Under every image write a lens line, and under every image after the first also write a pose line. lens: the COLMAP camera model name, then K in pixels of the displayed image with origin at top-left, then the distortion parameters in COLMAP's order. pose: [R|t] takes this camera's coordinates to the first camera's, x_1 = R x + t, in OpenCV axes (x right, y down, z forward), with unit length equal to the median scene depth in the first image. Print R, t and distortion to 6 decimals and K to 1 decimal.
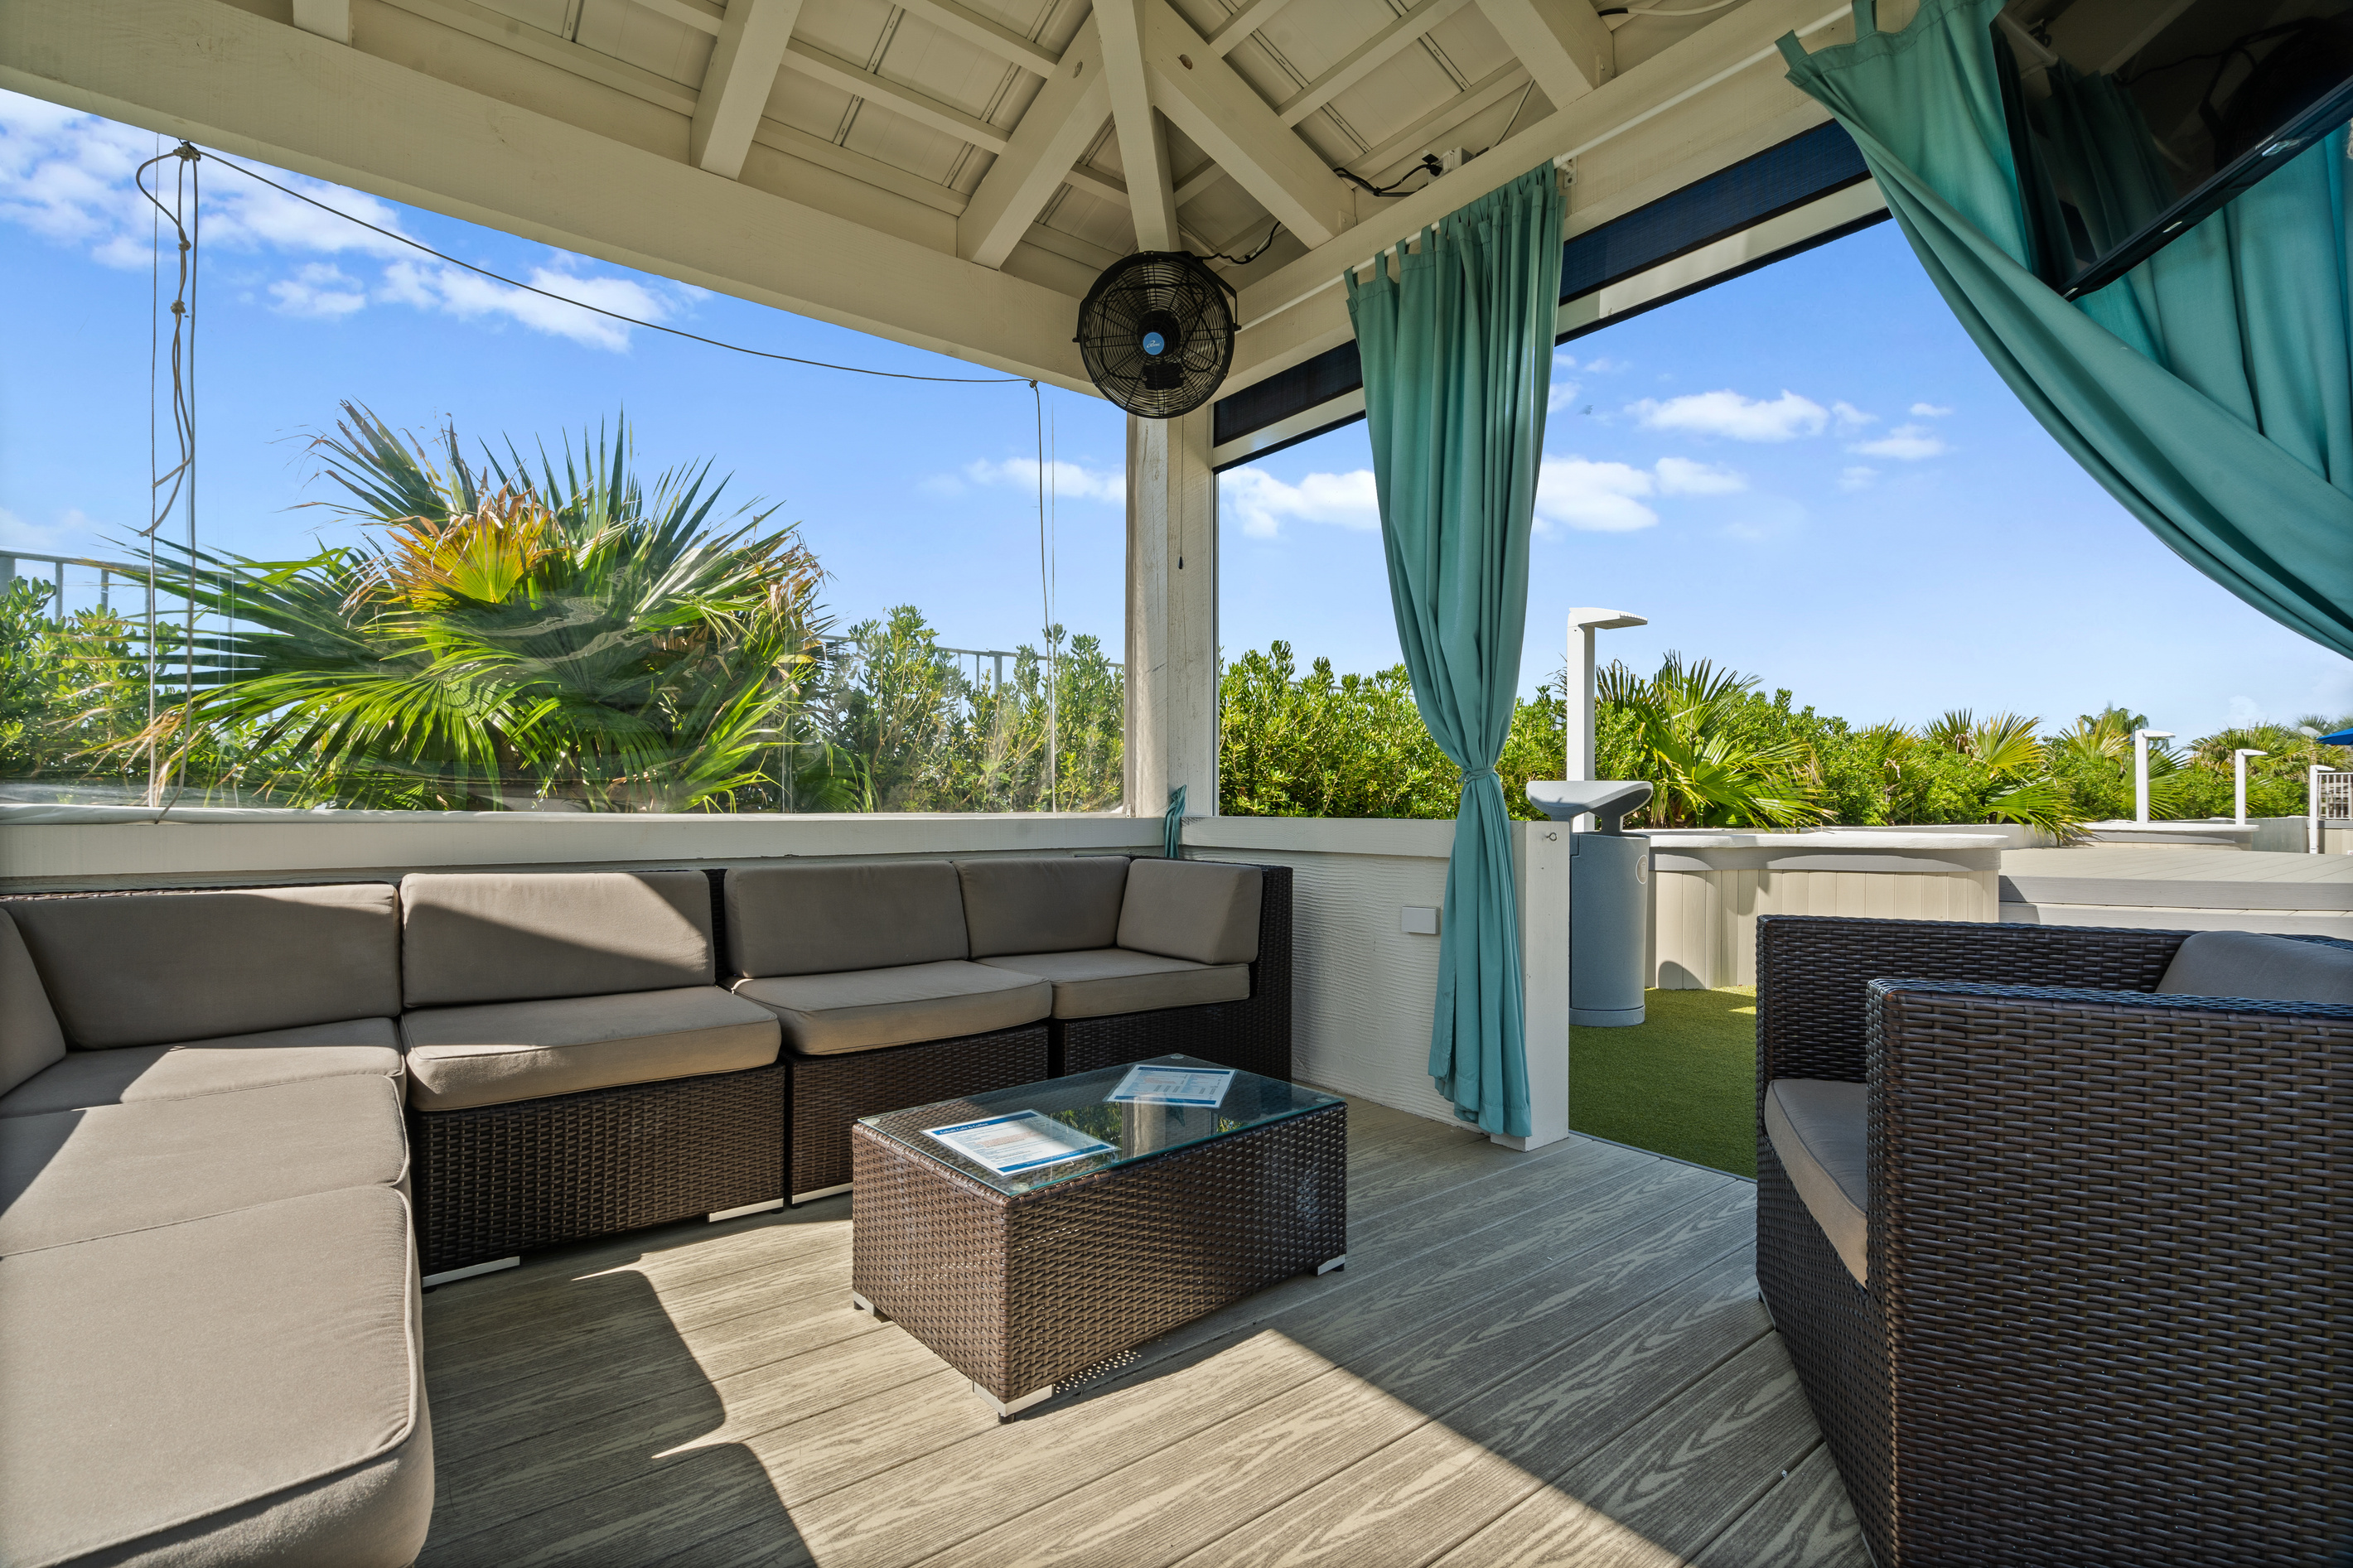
lens RADIAL K [[1099.1, 0, 1157.4], [0, 1099.1, 783.5], [0, 0, 1]] dist [0.001229, -0.000003]
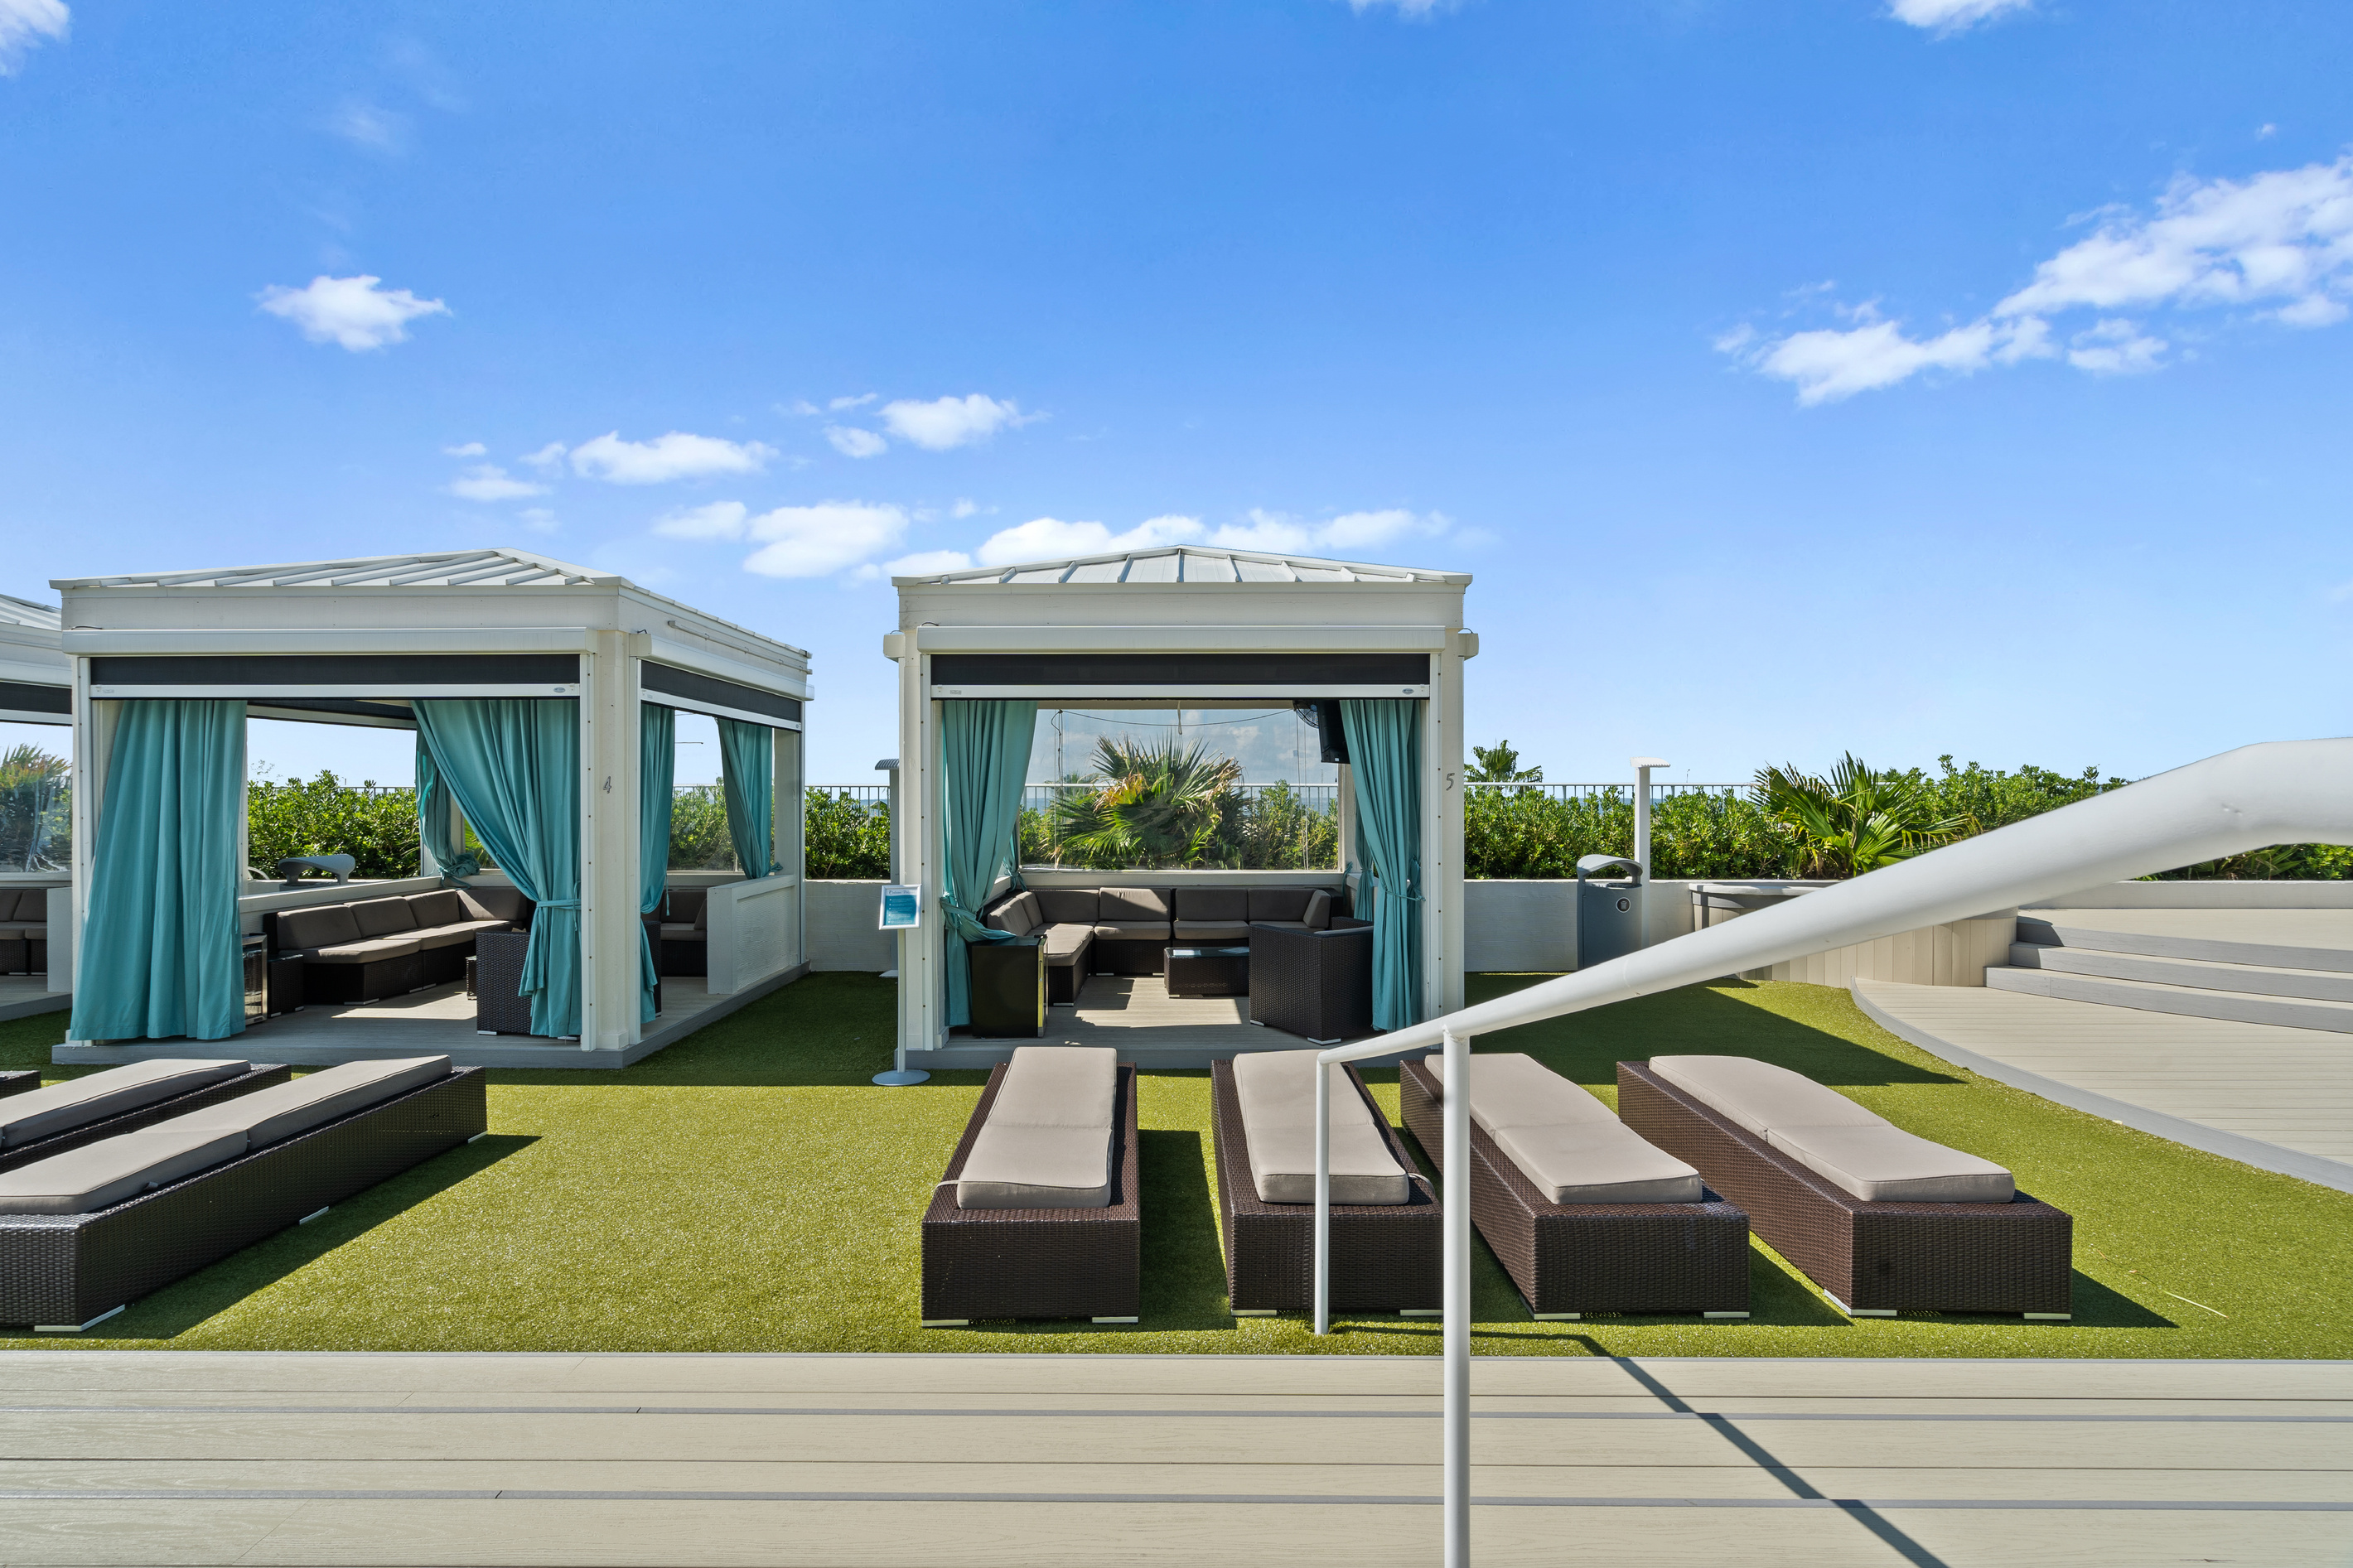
lens RADIAL K [[1099.1, 0, 1157.4], [0, 1099.1, 783.5], [0, 0, 1]] dist [0.001229, -0.000003]
pose [[0.792332, -0.012825, -0.609955, 1.647350], [0.018186, 0.999831, 0.002601, -0.260759], [0.609819, -0.013154, 0.792432, -1.754125]]
